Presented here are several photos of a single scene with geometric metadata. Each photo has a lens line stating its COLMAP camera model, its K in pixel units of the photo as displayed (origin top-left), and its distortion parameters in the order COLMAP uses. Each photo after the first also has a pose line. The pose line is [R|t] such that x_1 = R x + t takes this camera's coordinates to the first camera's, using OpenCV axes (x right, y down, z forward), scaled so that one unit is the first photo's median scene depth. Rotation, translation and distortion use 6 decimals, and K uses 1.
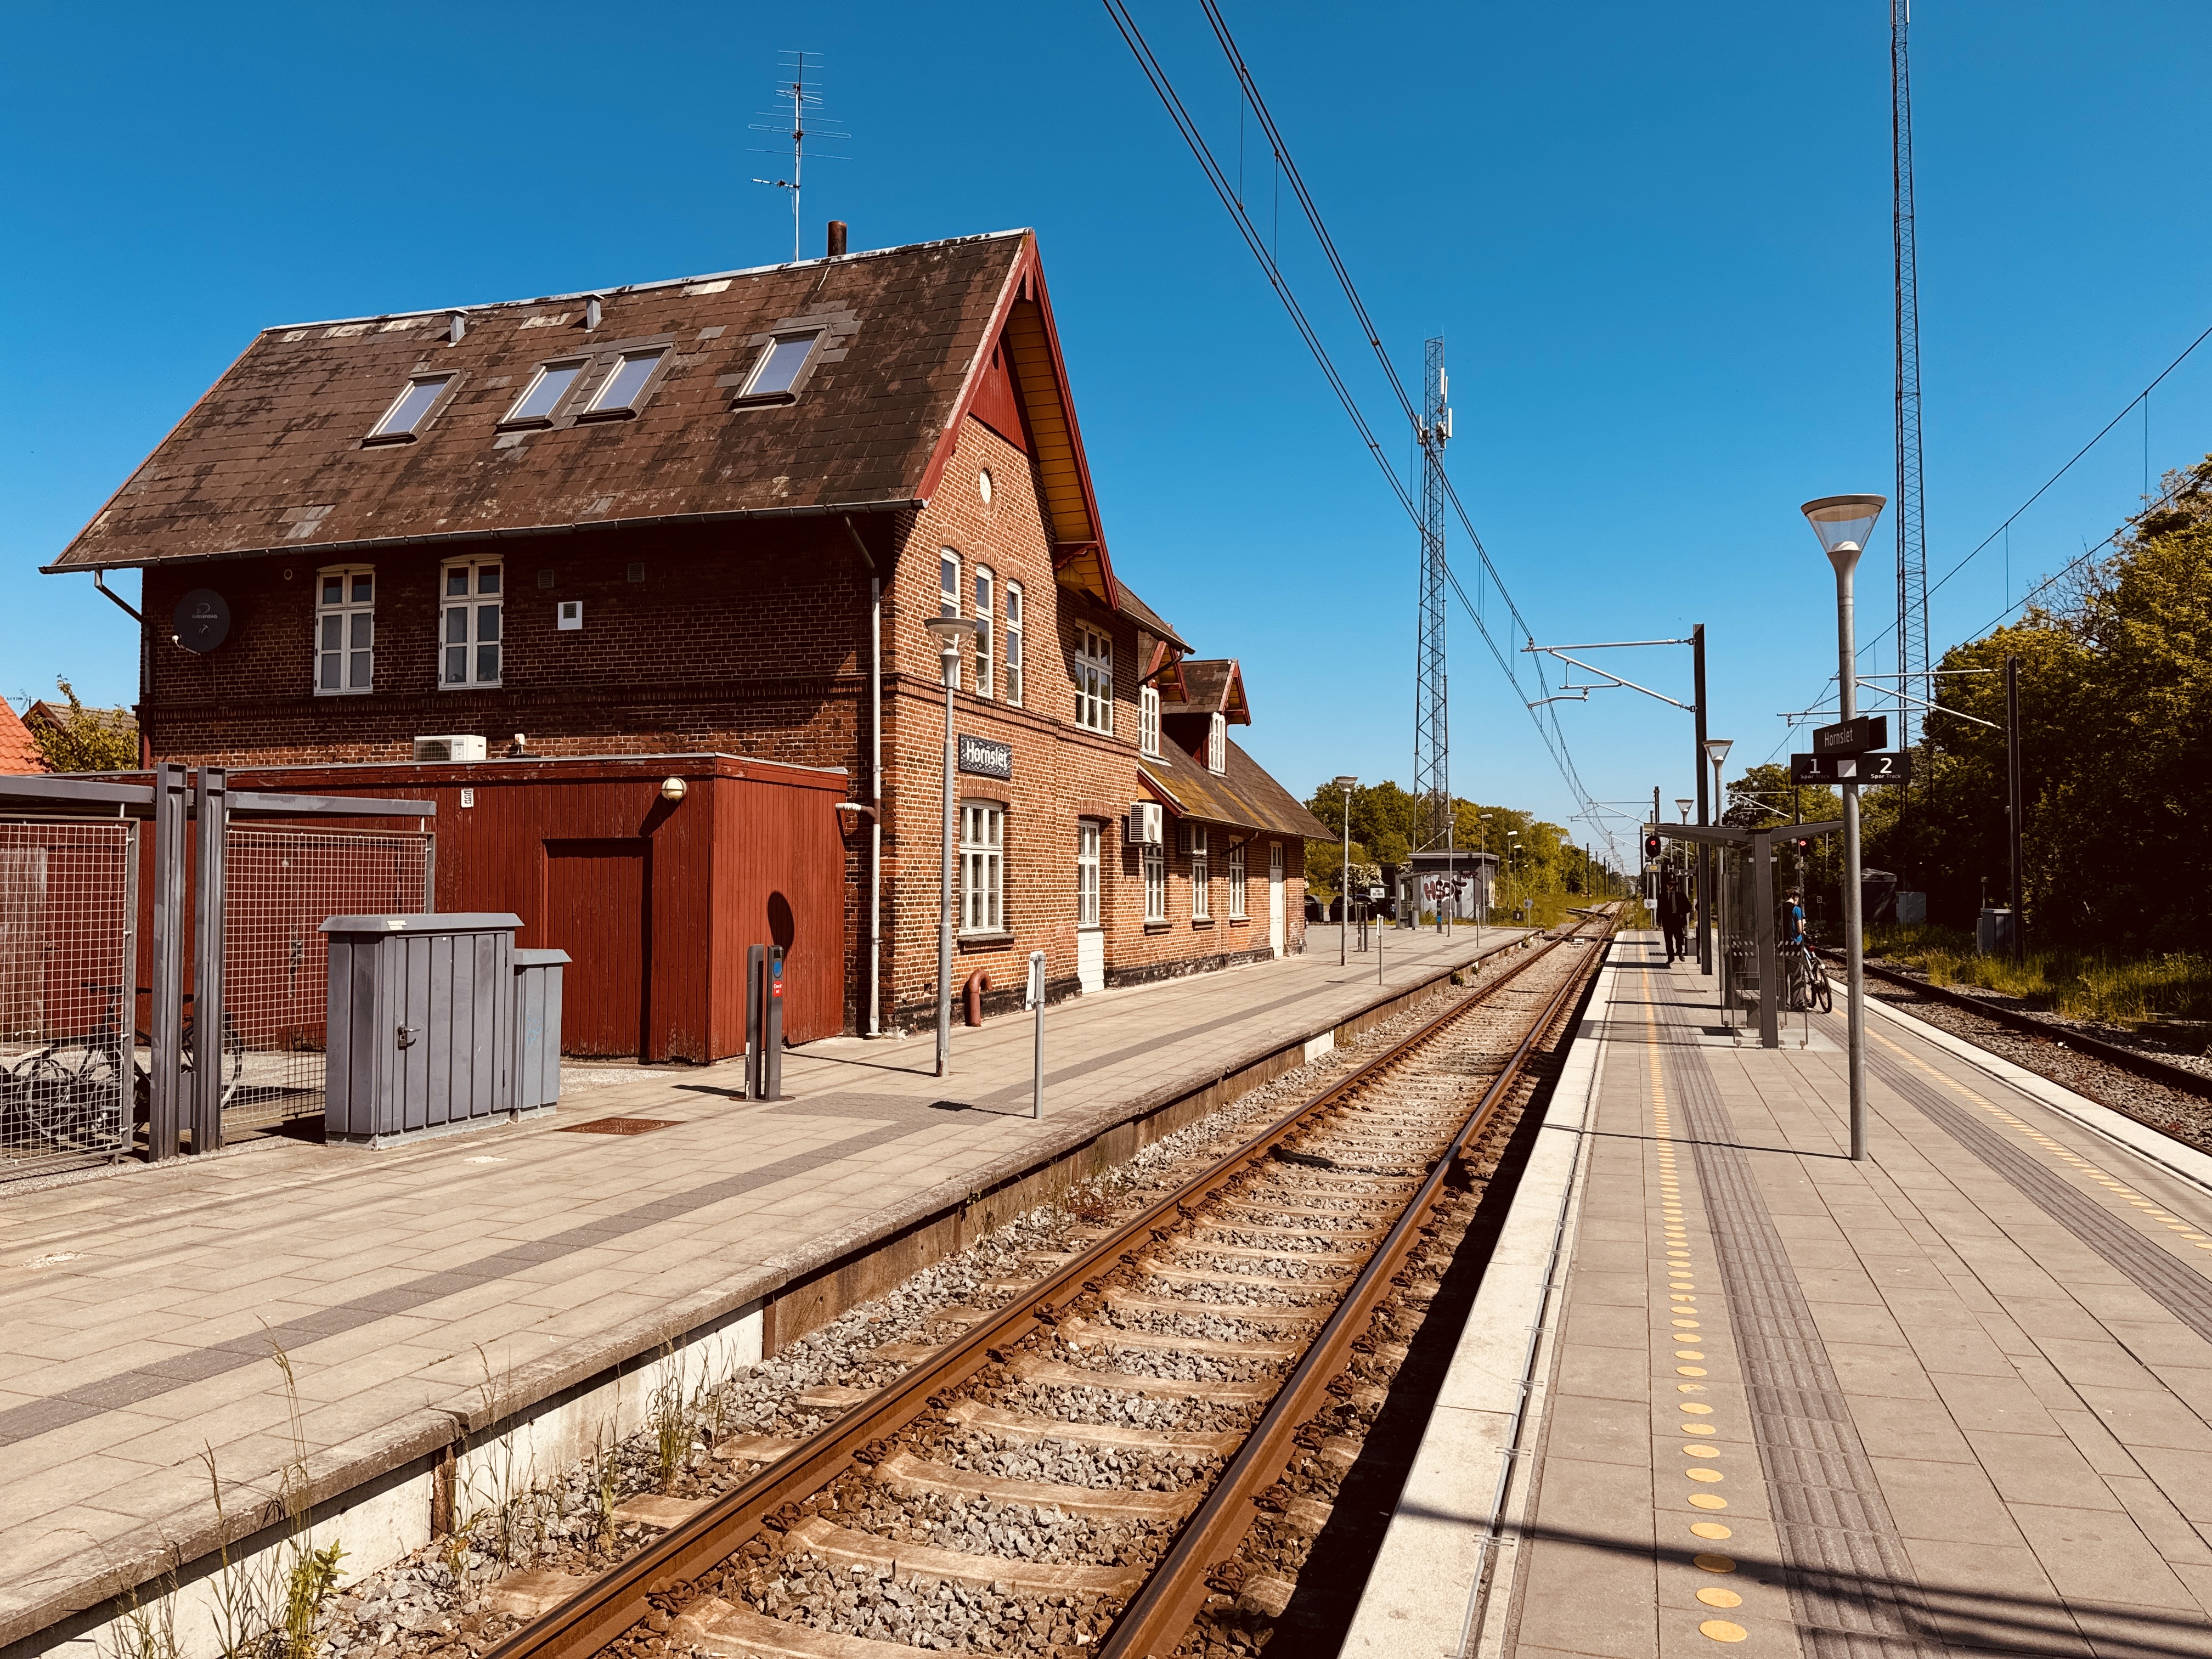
lens RADIAL K [[1540.2, 0, 1119.0], [0, 1540.2, 827.3], [0, 0, 1]] dist [0.085396, -0.151429]
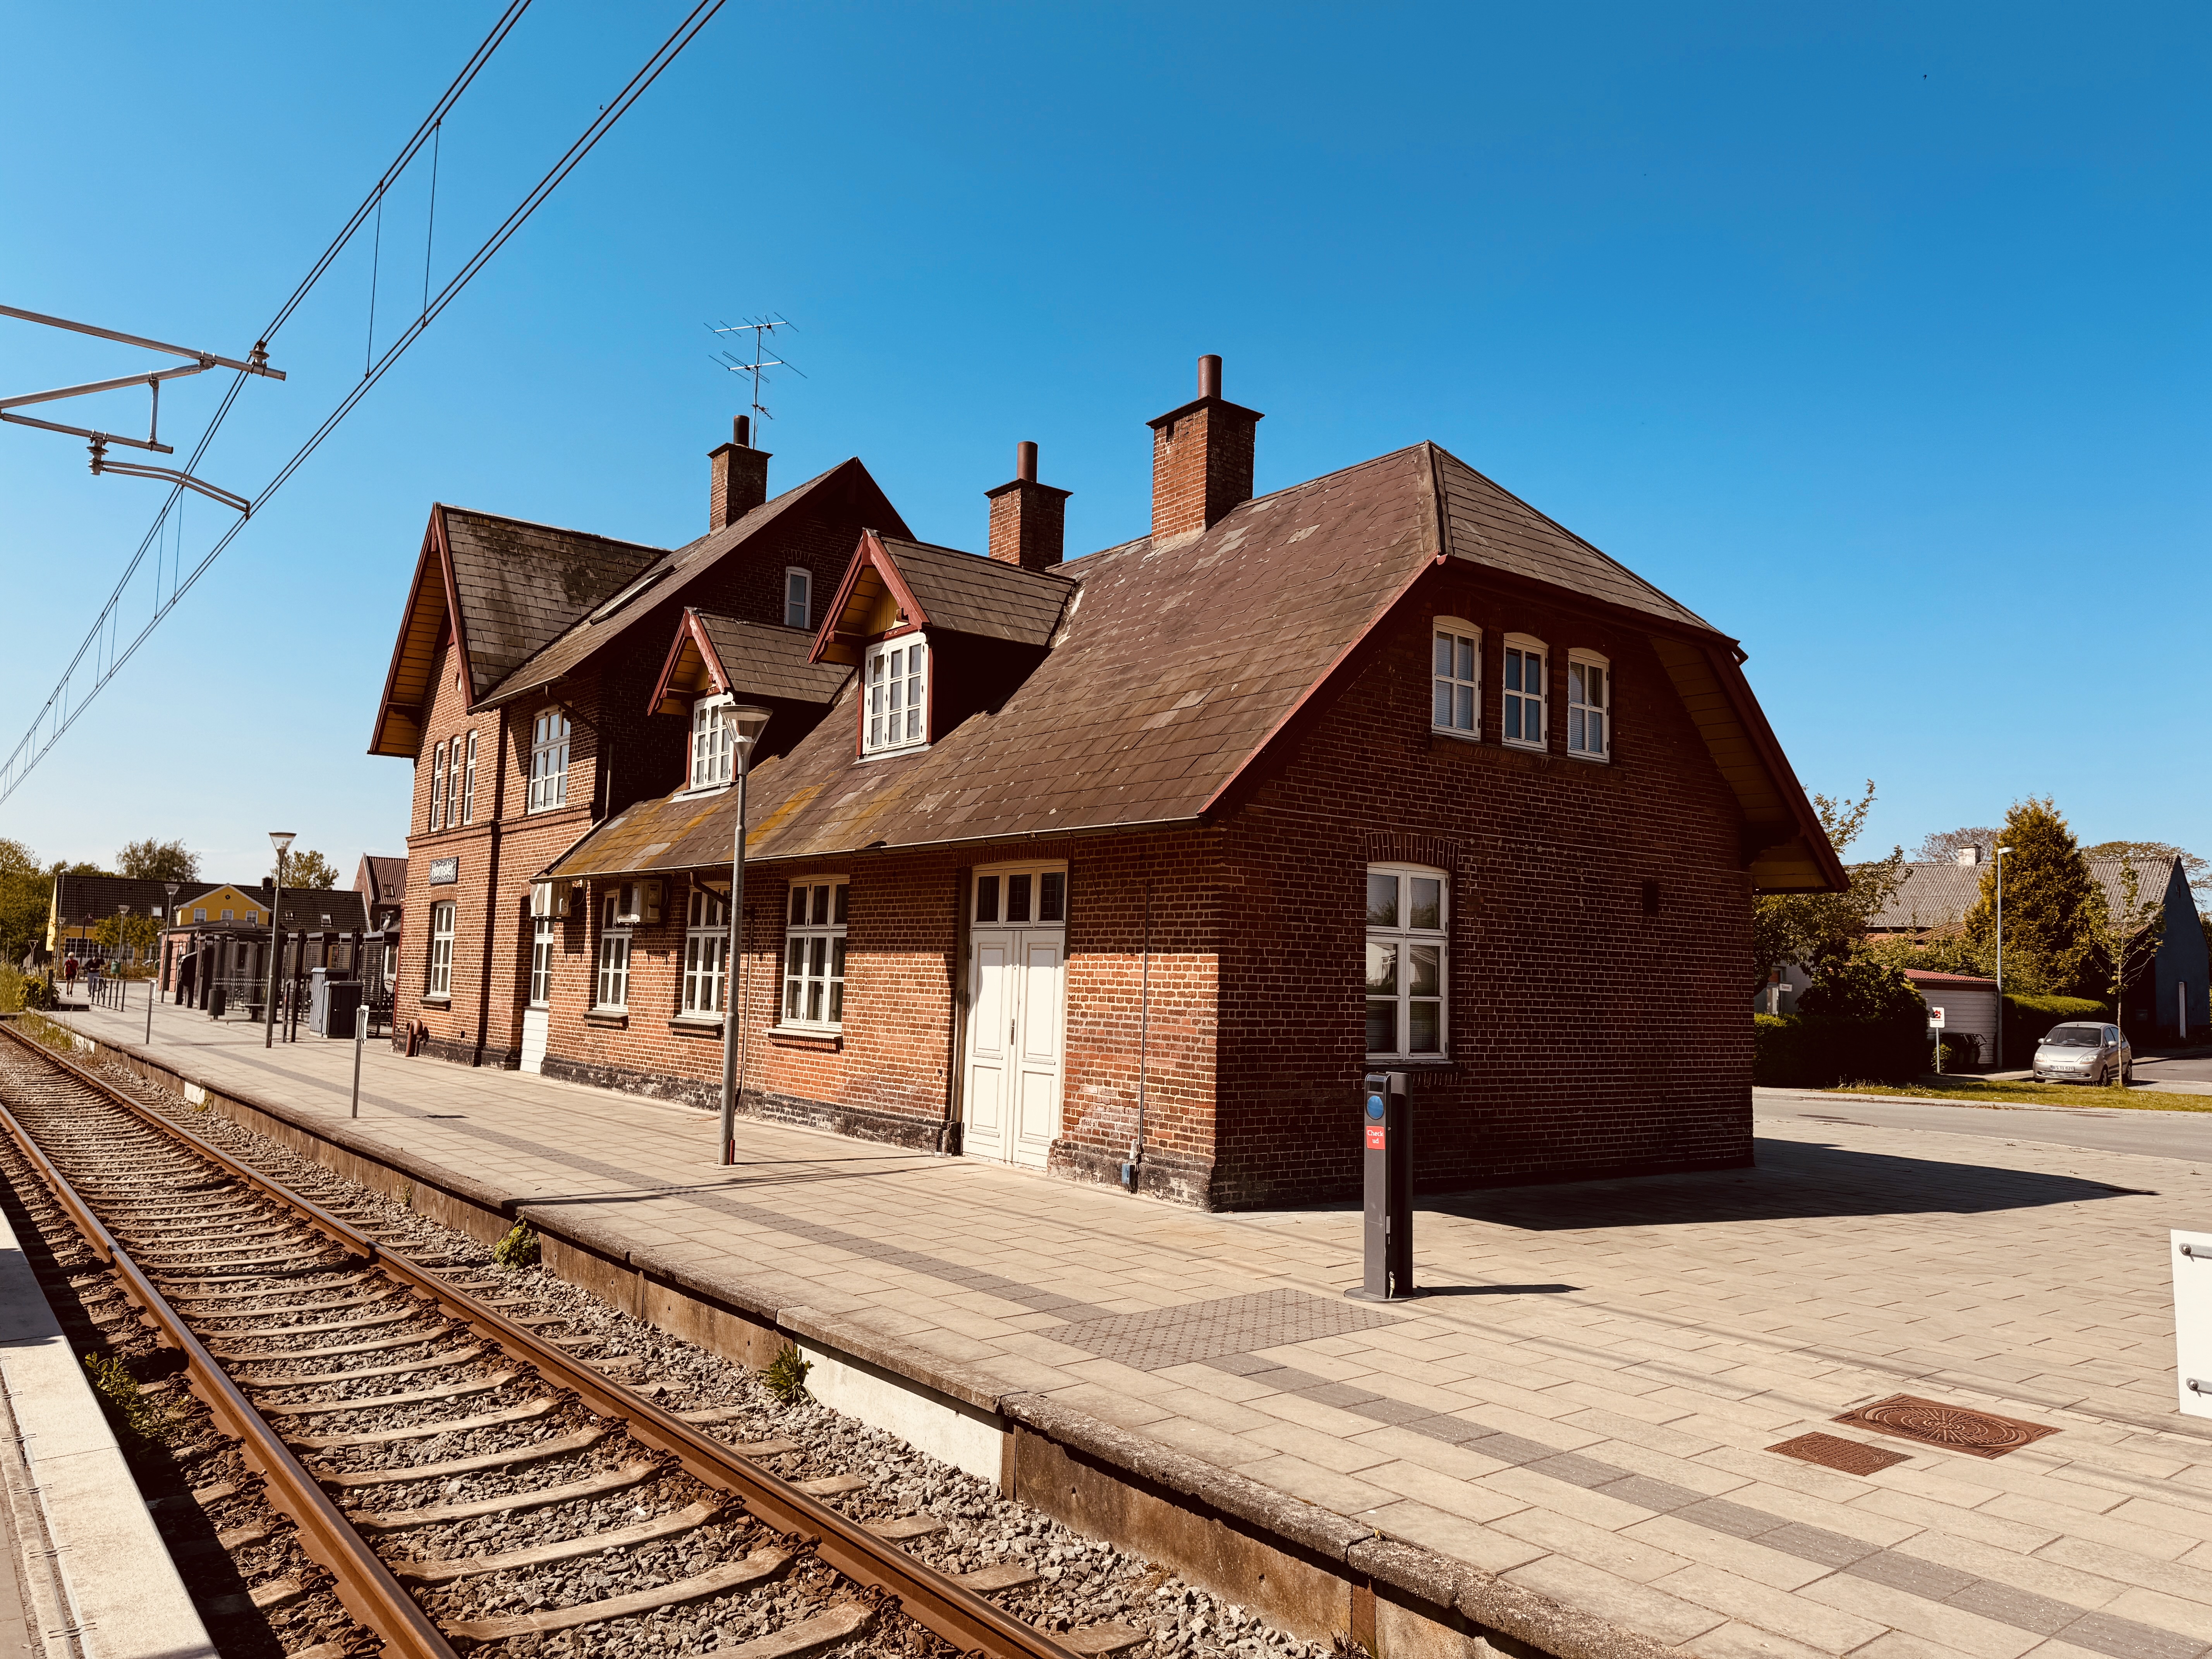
lens RADIAL K [[1549.3, 0, 1113.8], [0, 1549.3, 820.2], [0, 0, 1]] dist [0.147409, -0.213762]
pose [[-0.546069, -0.093578, -0.832497, 0.838898], [0.009975, 0.992945, -0.118156, 0.093031], [0.837681, -0.072825, -0.541283, 2.490923]]
